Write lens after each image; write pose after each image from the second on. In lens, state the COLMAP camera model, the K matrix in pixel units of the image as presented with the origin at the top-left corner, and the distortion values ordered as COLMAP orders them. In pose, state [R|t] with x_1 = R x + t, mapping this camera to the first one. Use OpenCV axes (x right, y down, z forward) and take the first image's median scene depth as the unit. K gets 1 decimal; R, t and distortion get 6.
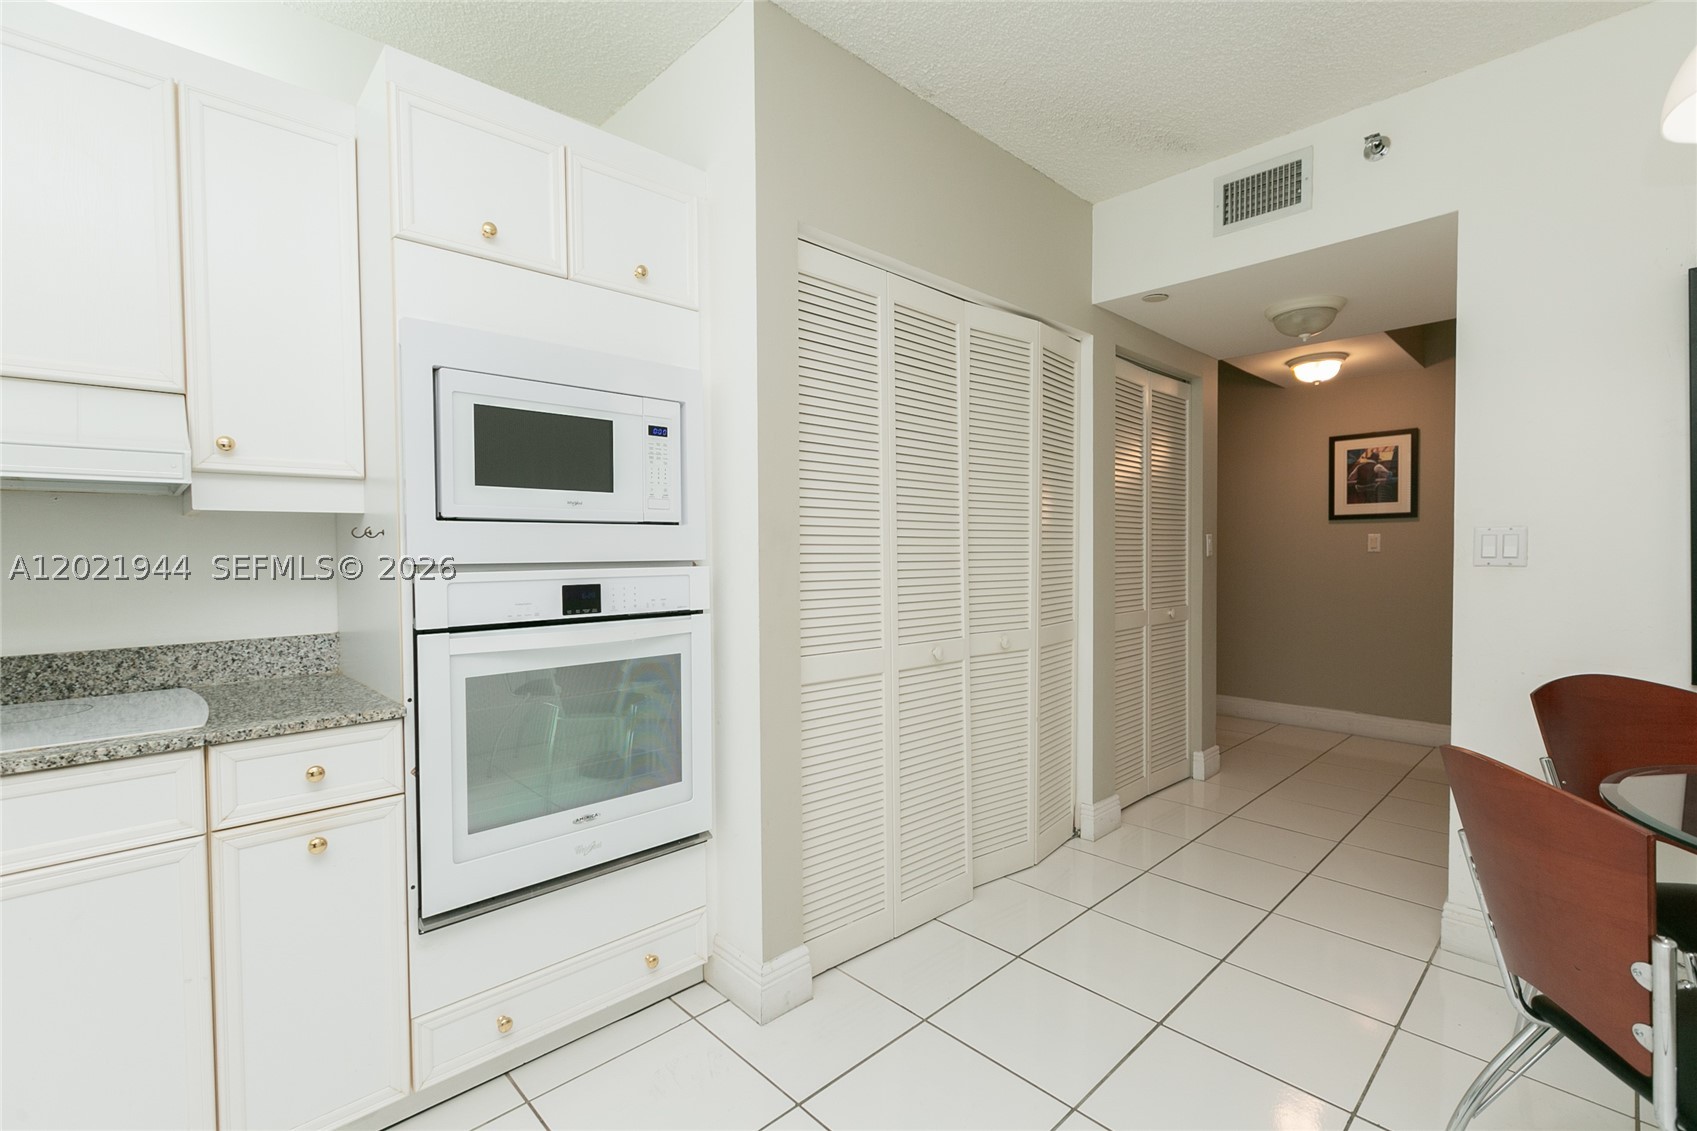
lens RADIAL K [[760.9, 0, 848.5], [0, 760.9, 565.5], [0, 0, 1]] dist [0.000549, 0.000032]
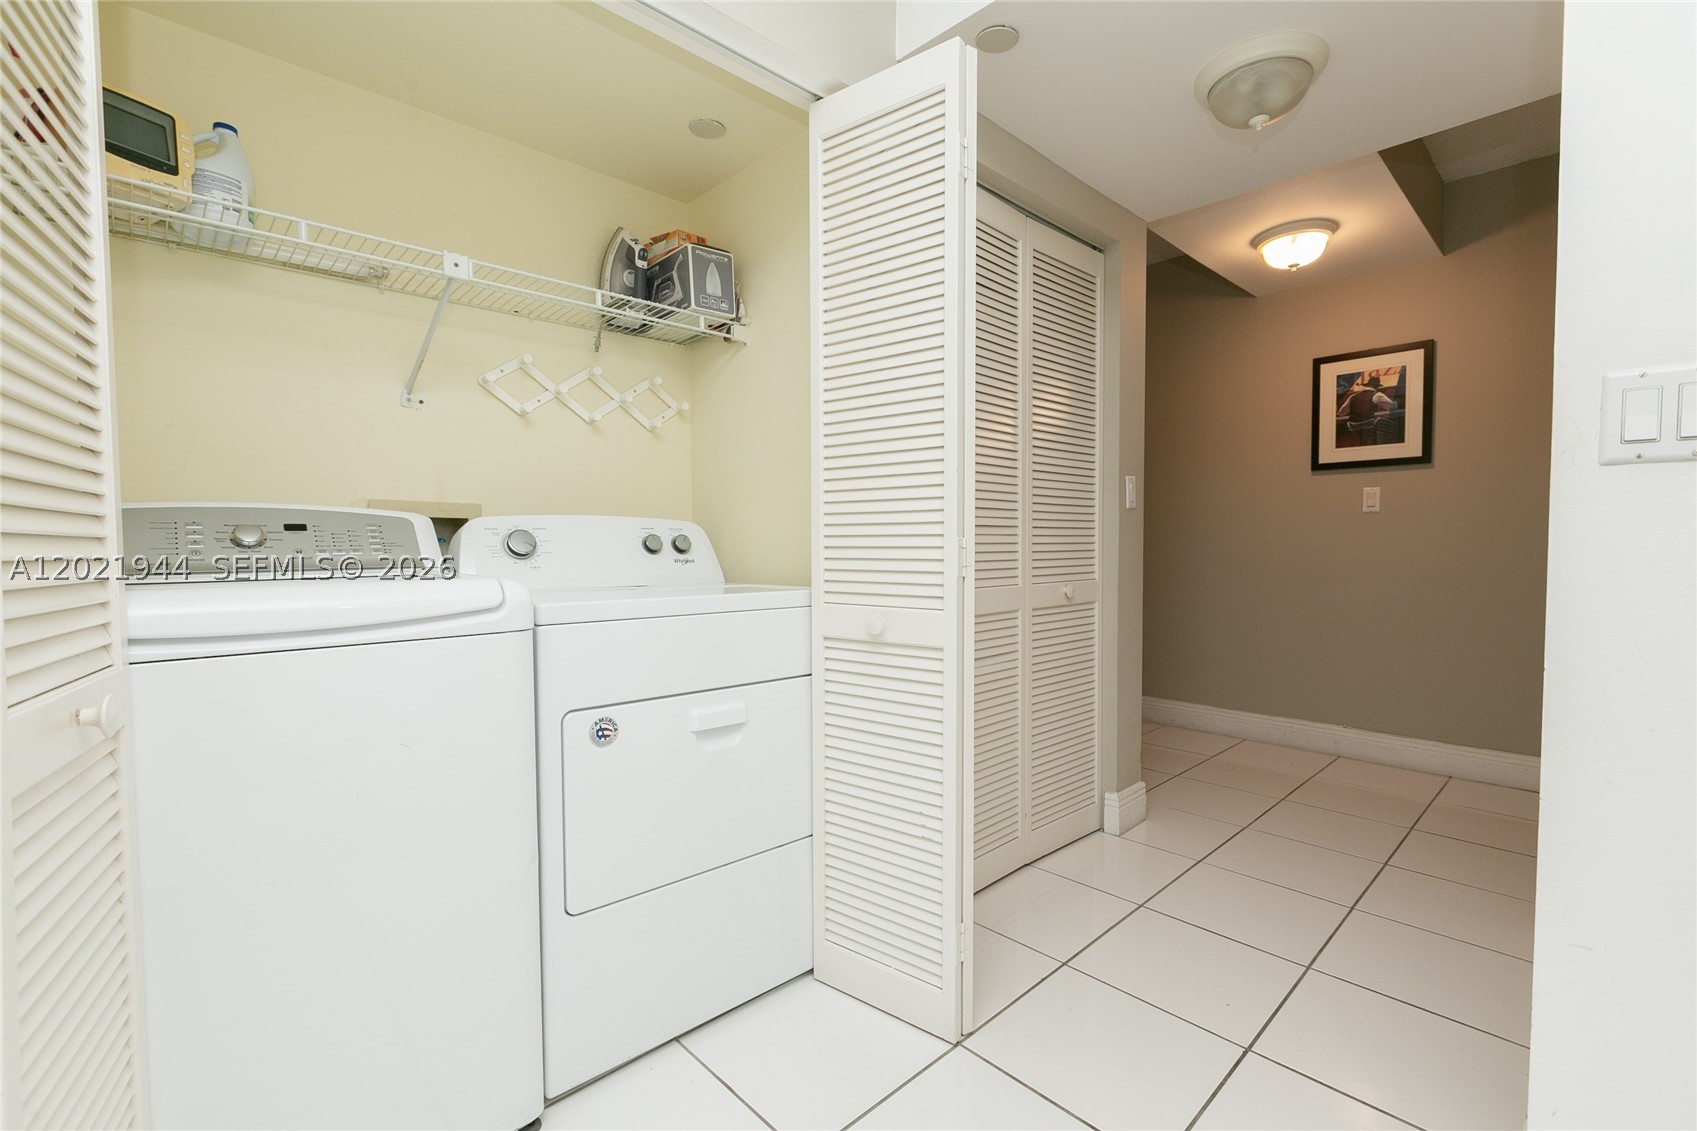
lens RADIAL K [[752.3, 0, 848.5], [0, 752.3, 565.5], [0, 0, 1]] dist [0.001844, -0.000070]
pose [[0.999997, 0.001190, -0.002261, 0.185090], [-0.001154, 0.999878, 0.015549, 0.024487], [0.002279, -0.015547, 0.999877, 0.267590]]
